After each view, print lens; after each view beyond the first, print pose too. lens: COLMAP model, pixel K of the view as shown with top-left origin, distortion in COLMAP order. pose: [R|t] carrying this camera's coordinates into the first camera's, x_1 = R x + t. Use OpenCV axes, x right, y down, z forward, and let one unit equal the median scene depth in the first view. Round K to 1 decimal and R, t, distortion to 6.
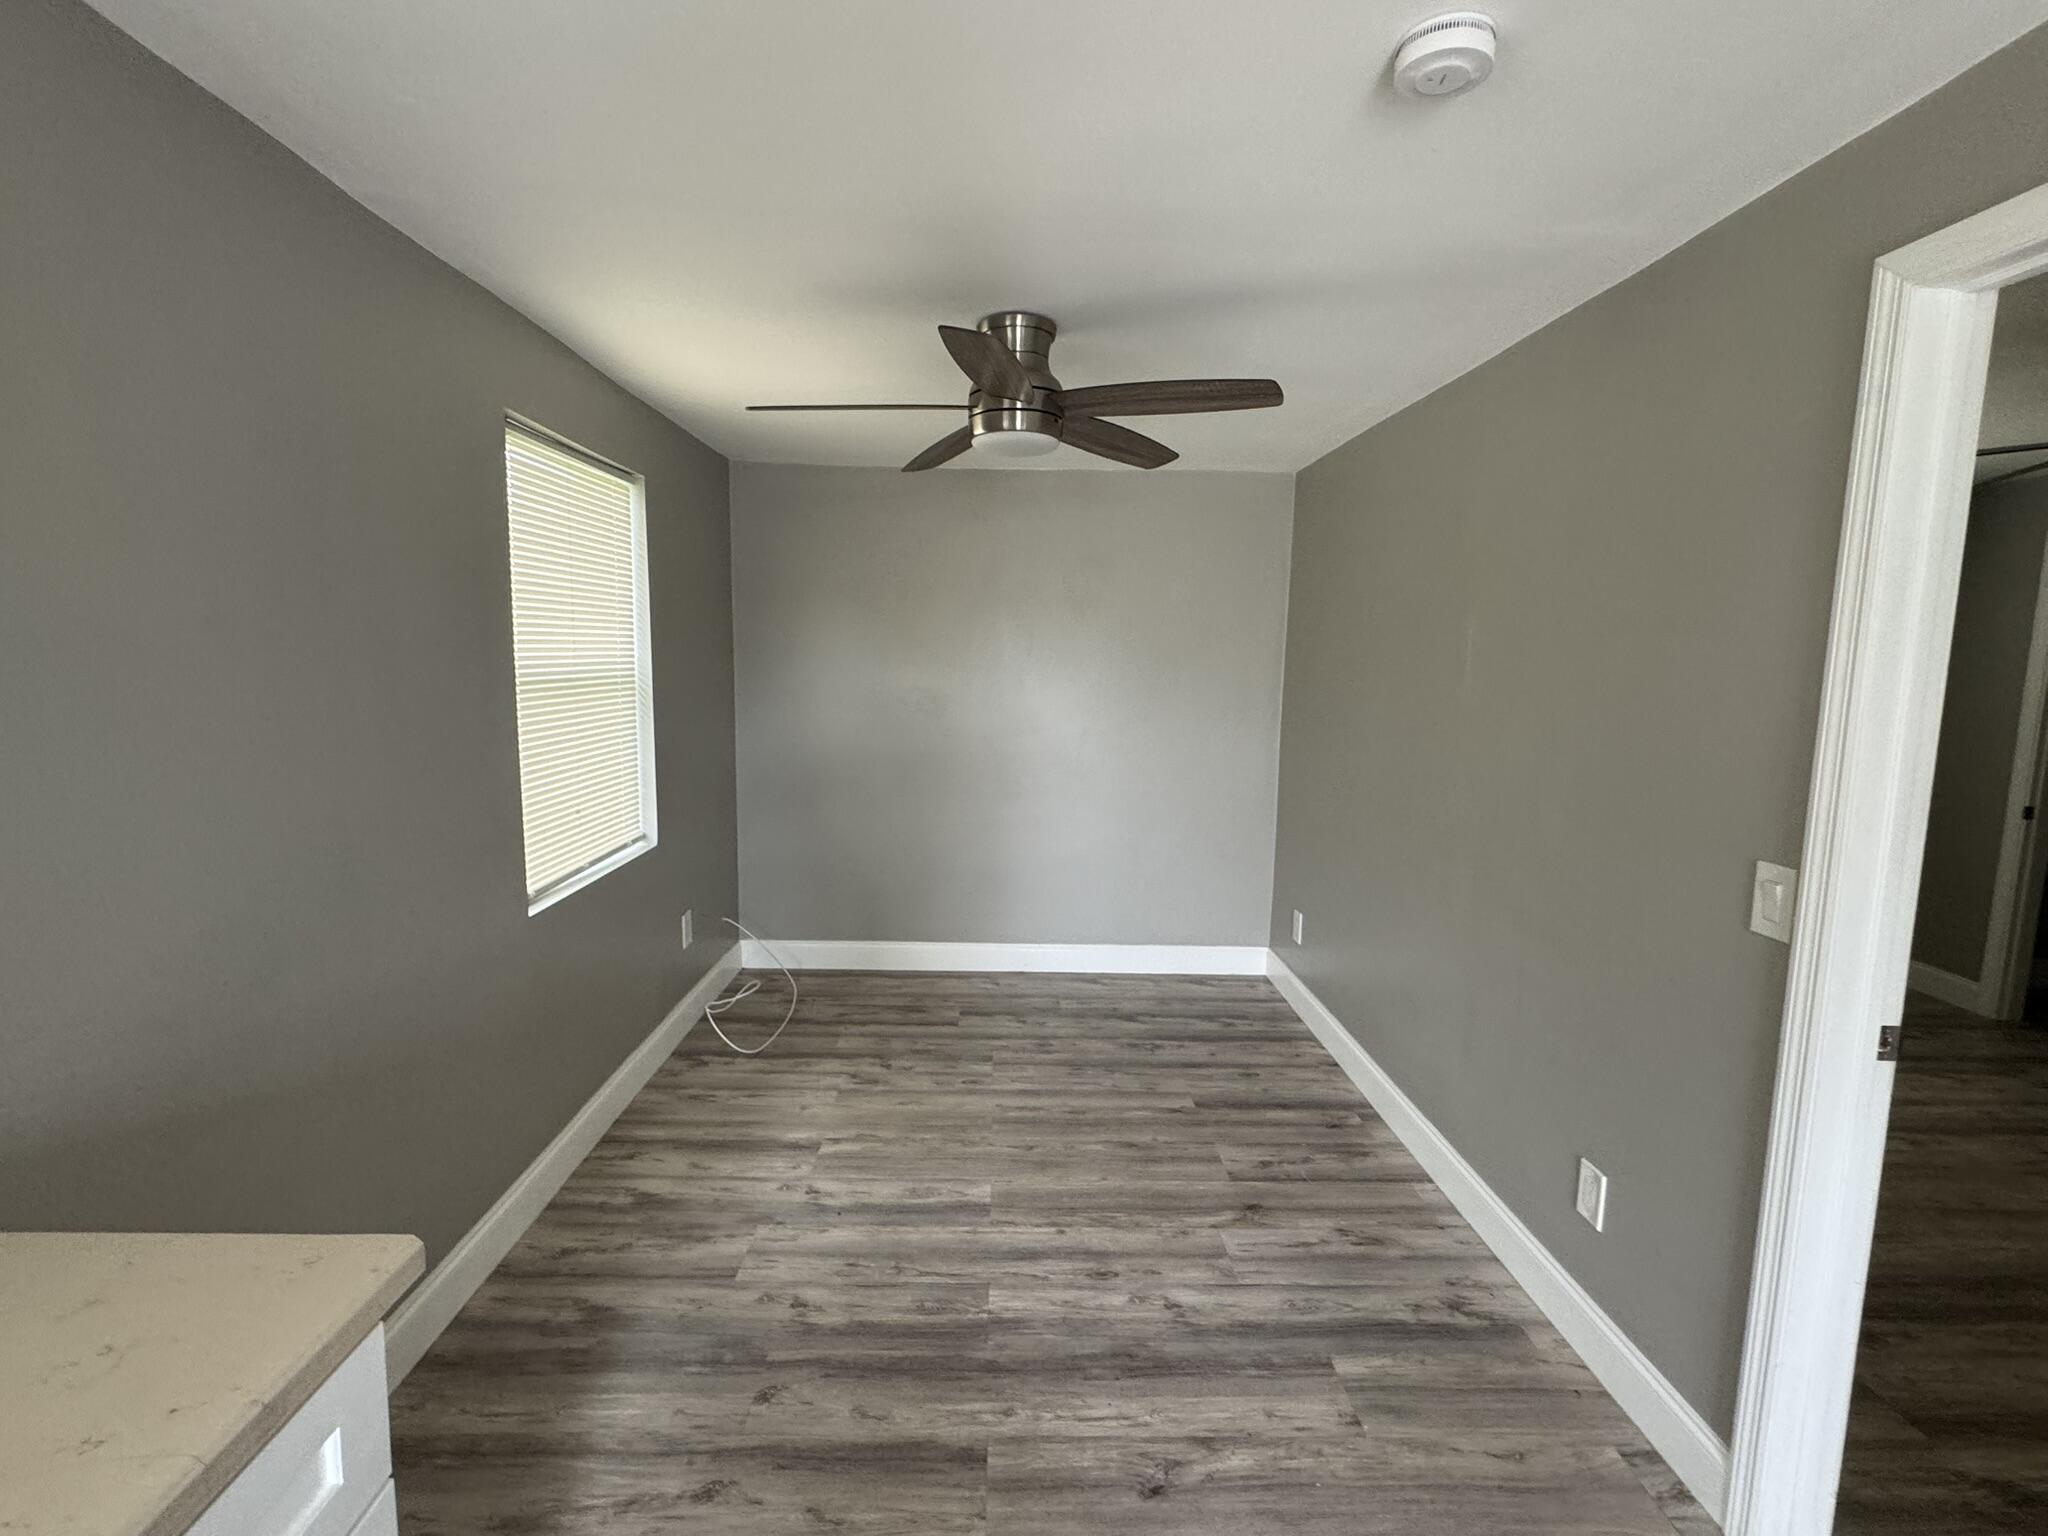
lens RADIAL K [[930.1, 0, 1013.9], [0, 930.1, 759.9], [0, 0, 1]] dist [-0.006621, 0.001654]
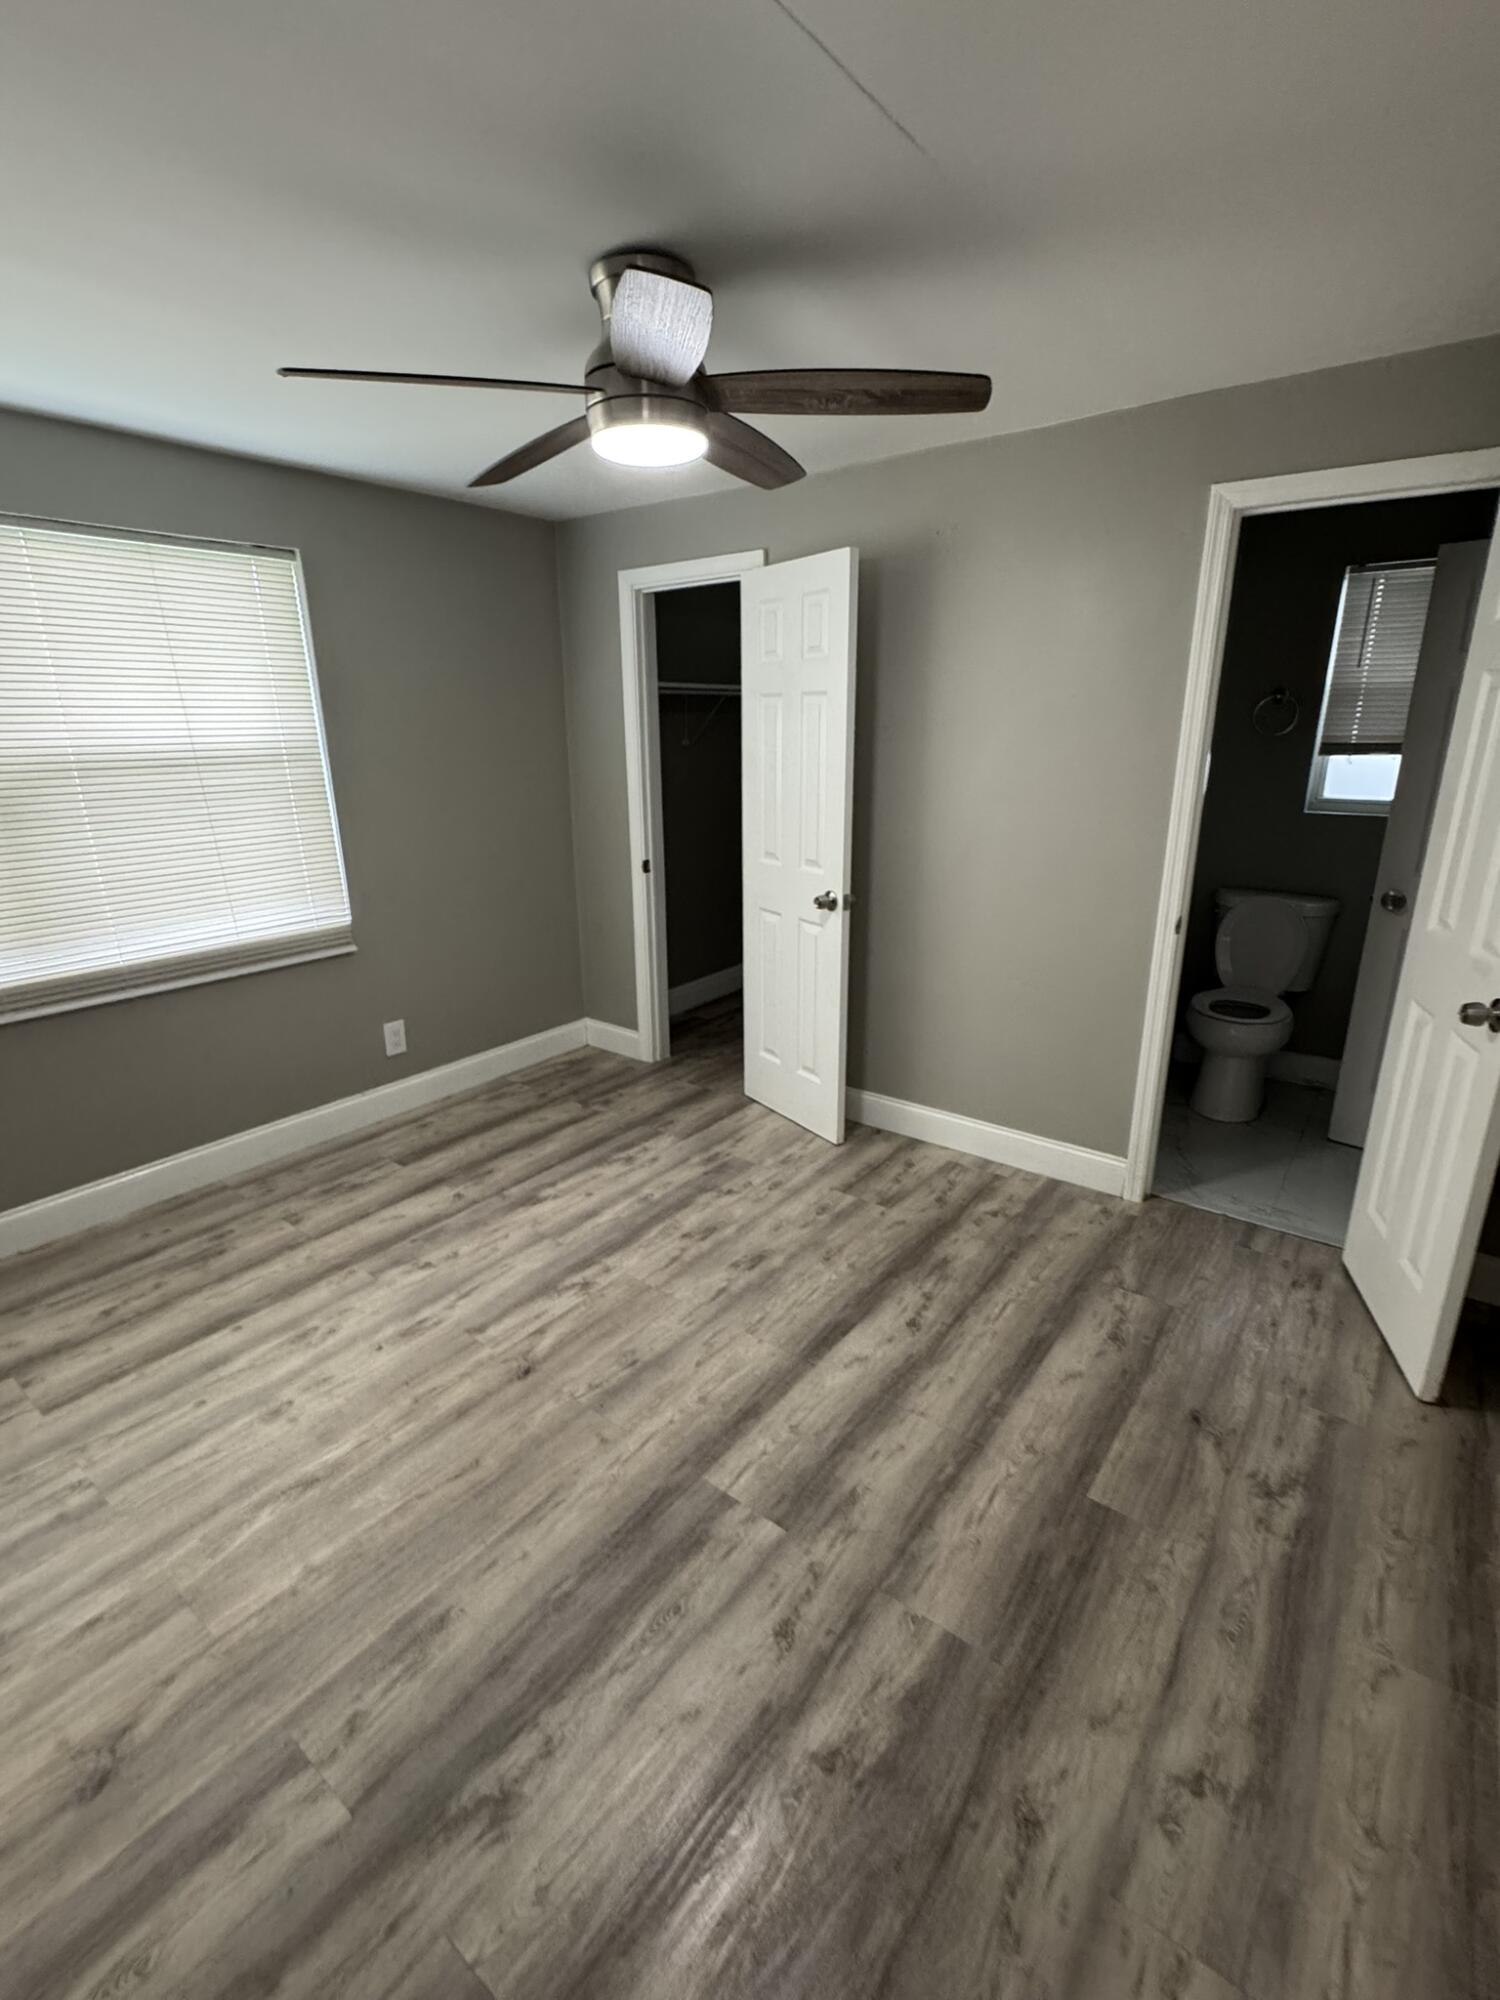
lens RADIAL K [[908.3, 0, 745.9], [0, 908.3, 995.9], [0, 0, 1]] dist [-0.006621, 0.001654]
pose [[0.616324, -0.253781, 0.745480, 0.496576], [0.117061, 0.965657, 0.231954, -0.034841], [-0.778744, -0.055692, 0.624865, 0.358418]]
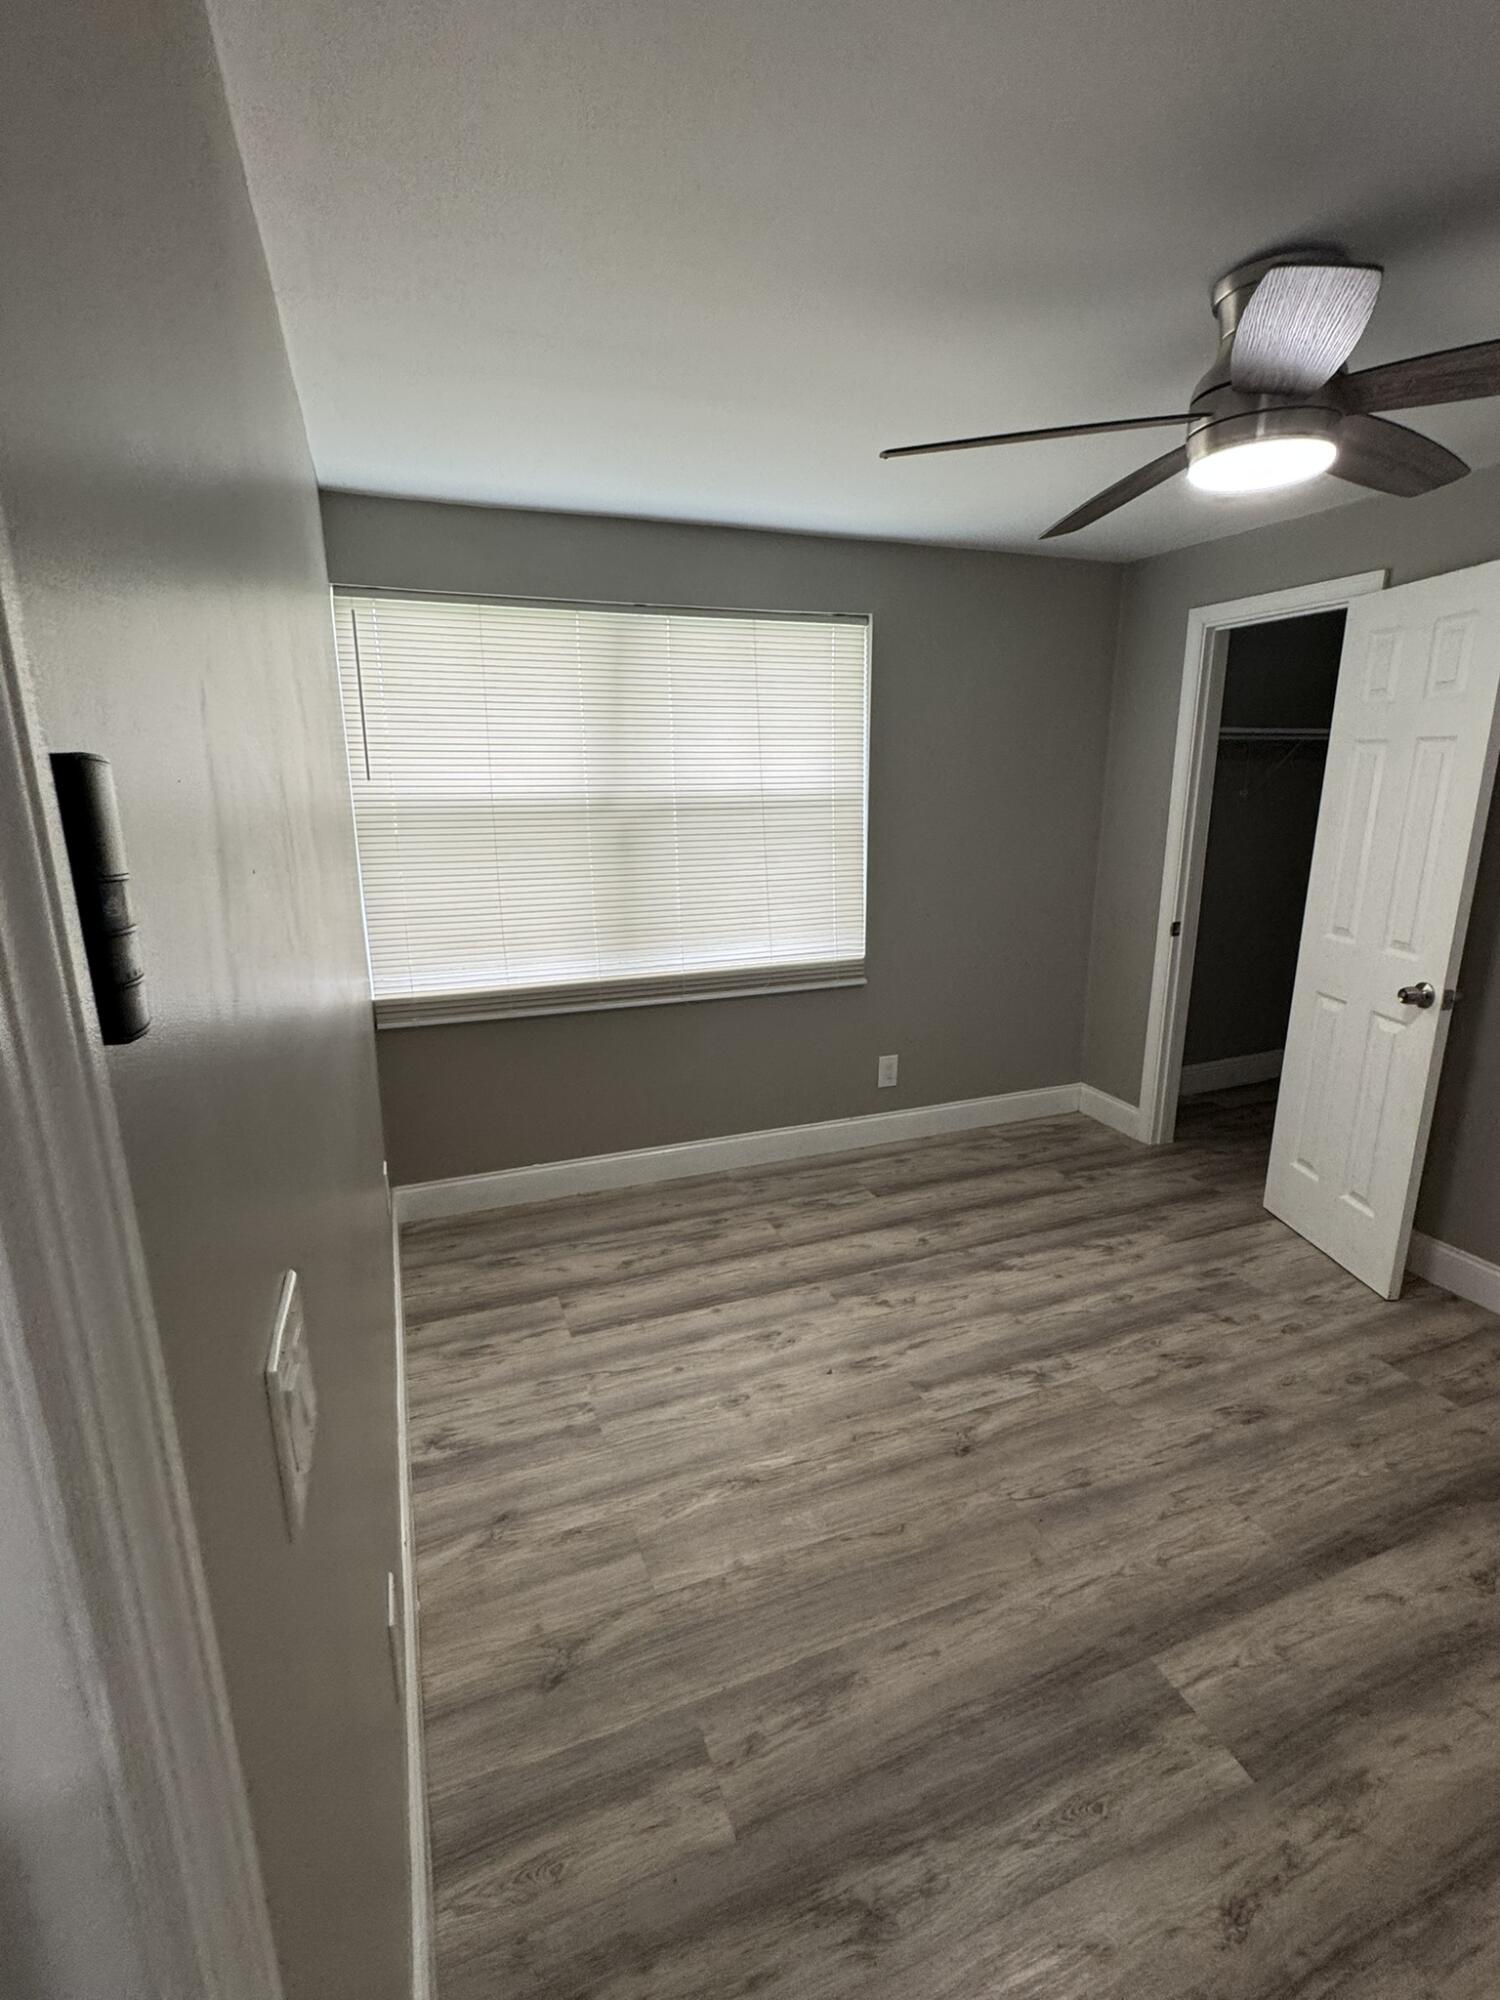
lens RADIAL K [[908.3, 0, 747.6], [0, 908.3, 994.3], [0, 0, 1]] dist [-0.006621, 0.001654]
pose [[0.935799, -0.112725, 0.334027, 0.507768], [0.070746, 0.988274, 0.135316, -0.043944], [-0.345363, -0.102997, 0.932800, 0.383358]]
